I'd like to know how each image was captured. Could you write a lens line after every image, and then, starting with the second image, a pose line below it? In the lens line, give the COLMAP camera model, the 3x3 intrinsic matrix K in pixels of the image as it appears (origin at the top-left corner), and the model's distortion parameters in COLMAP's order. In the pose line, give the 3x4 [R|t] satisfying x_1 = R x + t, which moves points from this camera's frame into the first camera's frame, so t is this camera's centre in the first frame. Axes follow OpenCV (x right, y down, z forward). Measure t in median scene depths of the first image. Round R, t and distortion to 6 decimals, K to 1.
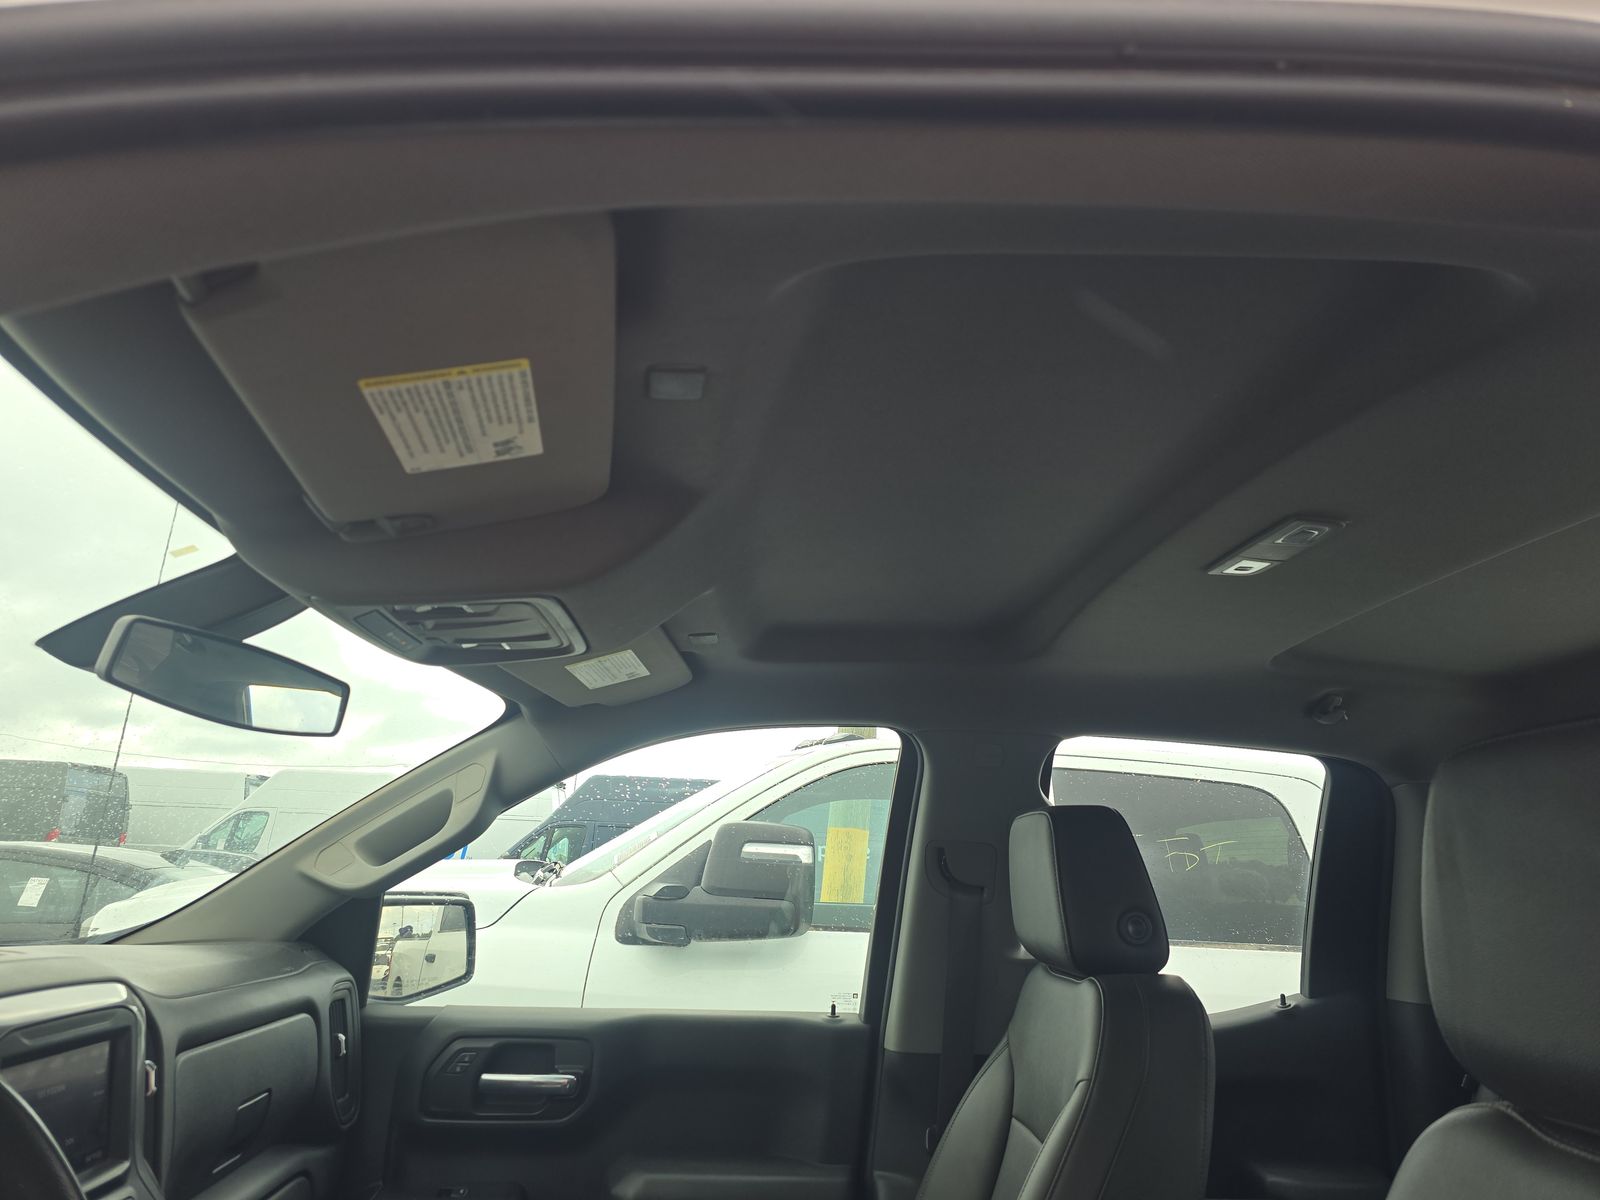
lens RADIAL K [[1091.3, 0, 796.8], [0, 1091.3, 589.8], [0, 0, 1]] dist [0.056052, -0.055259]
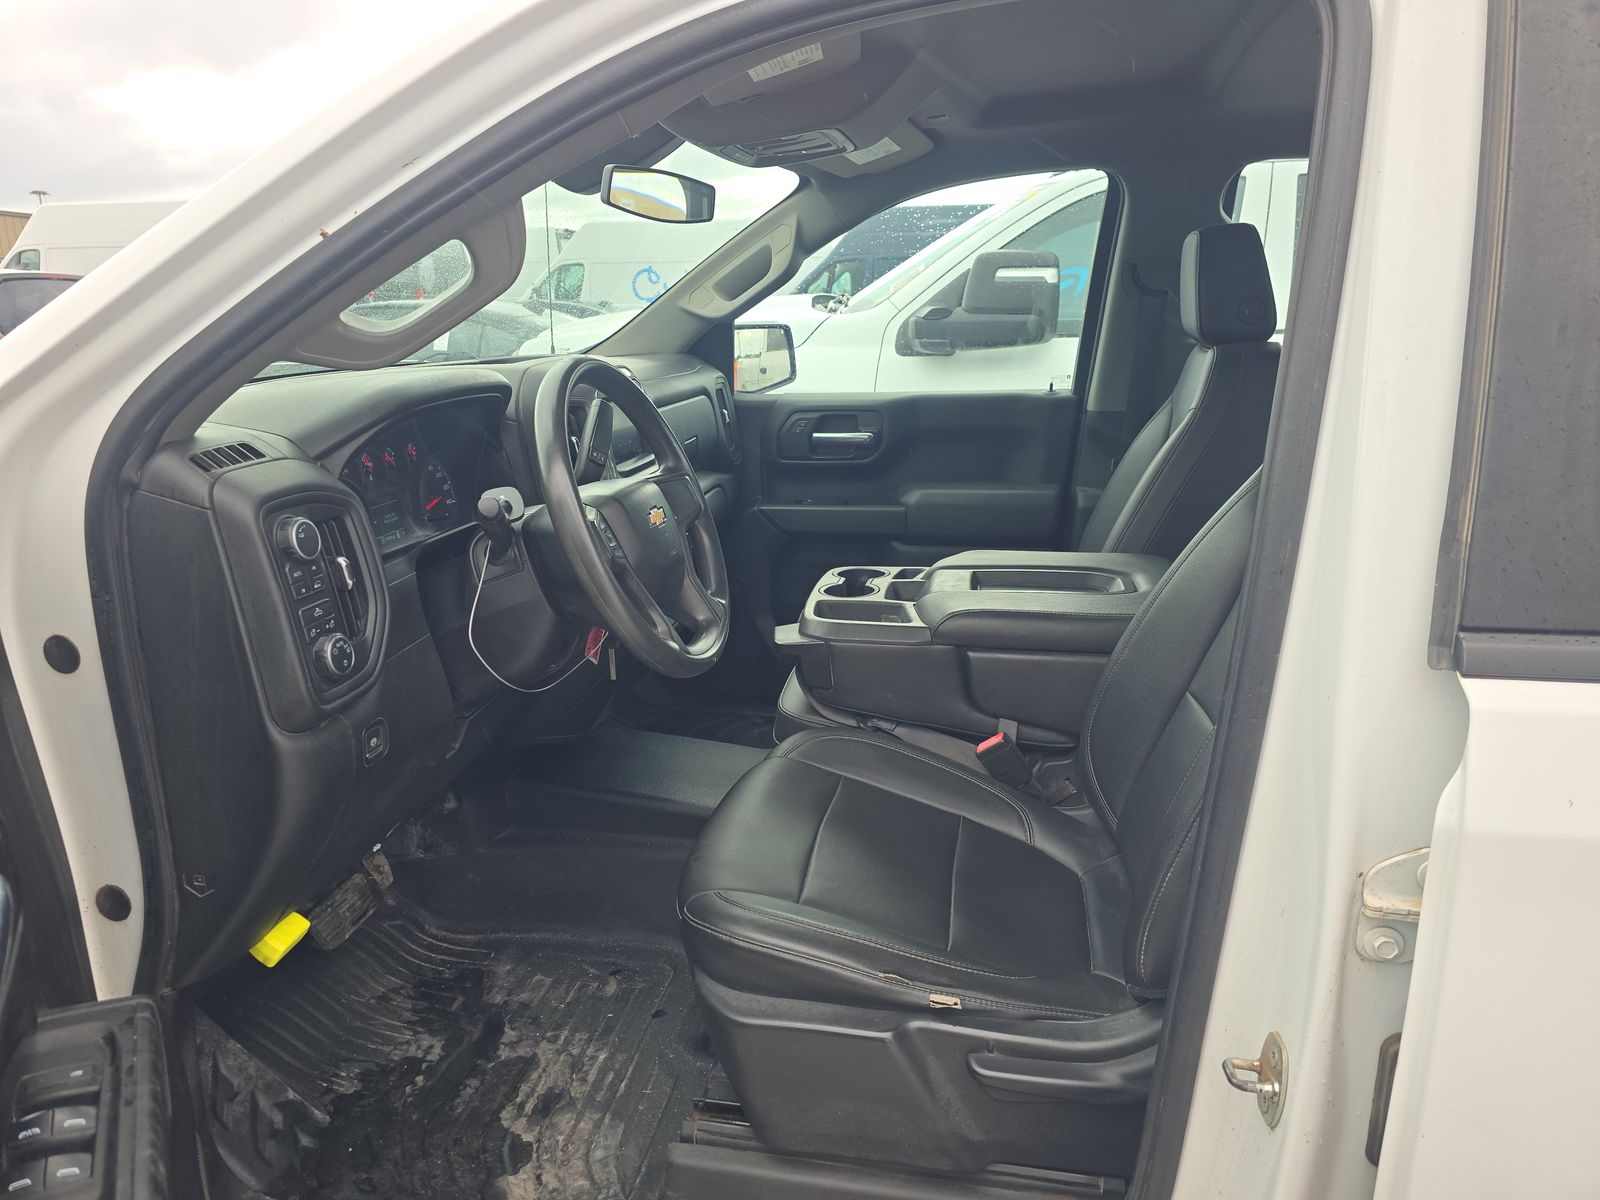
lens RADIAL K [[1091.3, 0, 796.8], [0, 1091.3, 589.8], [0, 0, 1]] dist [0.056052, -0.055259]
pose [[0.967982, 0.009216, -0.250852, 0.050139], [0.114403, 0.873311, 0.473540, -0.061762], [0.223436, -0.487076, 0.844295, -0.258610]]
